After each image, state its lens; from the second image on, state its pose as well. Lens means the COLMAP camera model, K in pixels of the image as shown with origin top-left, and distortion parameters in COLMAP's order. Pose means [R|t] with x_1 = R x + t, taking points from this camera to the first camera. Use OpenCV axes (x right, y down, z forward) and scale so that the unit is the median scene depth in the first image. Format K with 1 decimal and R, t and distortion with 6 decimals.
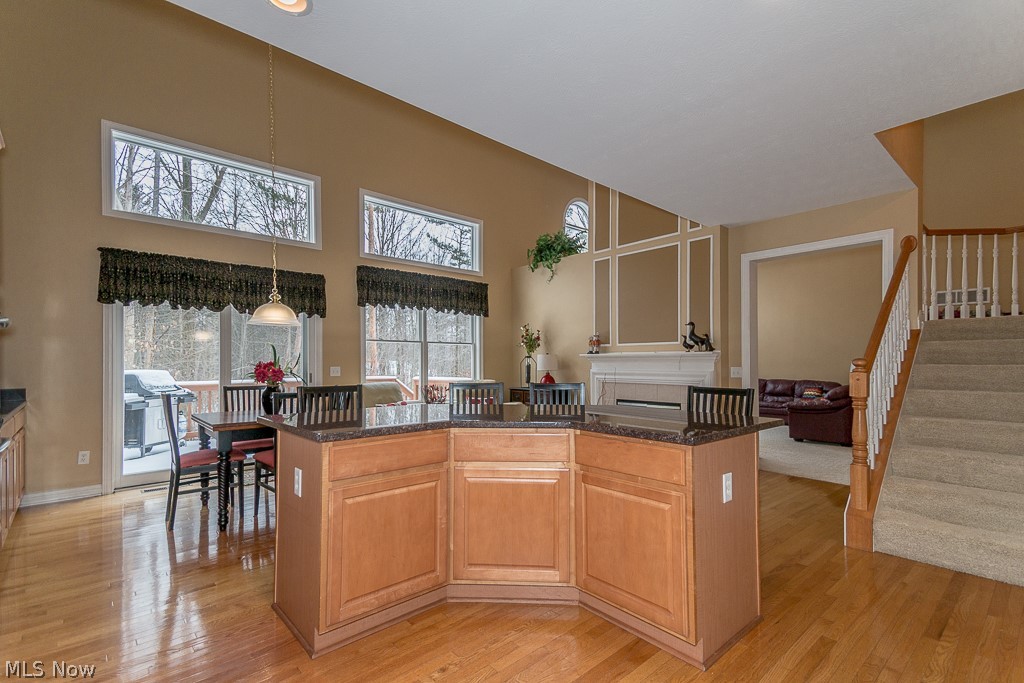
lens RADIAL K [[463.2, 0, 510.4], [0, 463.2, 360.6], [0, 0, 1]] dist [0.017433, -0.000139]
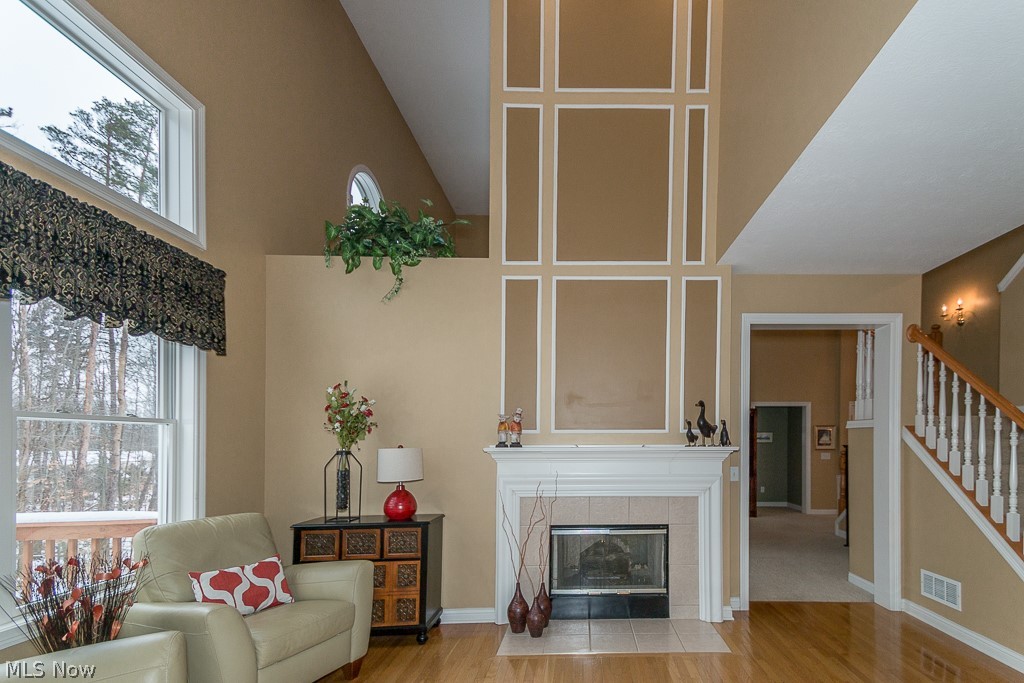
lens RADIAL K [[460.9, 0, 512.4], [0, 460.9, 433.1], [0, 0, 1]] dist [0.031228, -0.000080]
pose [[0.636848, -0.001756, 0.770987, -0.217979], [-0.000549, 0.999996, 0.002731, -0.029528], [-0.770989, -0.002163, 0.636845, 0.587592]]
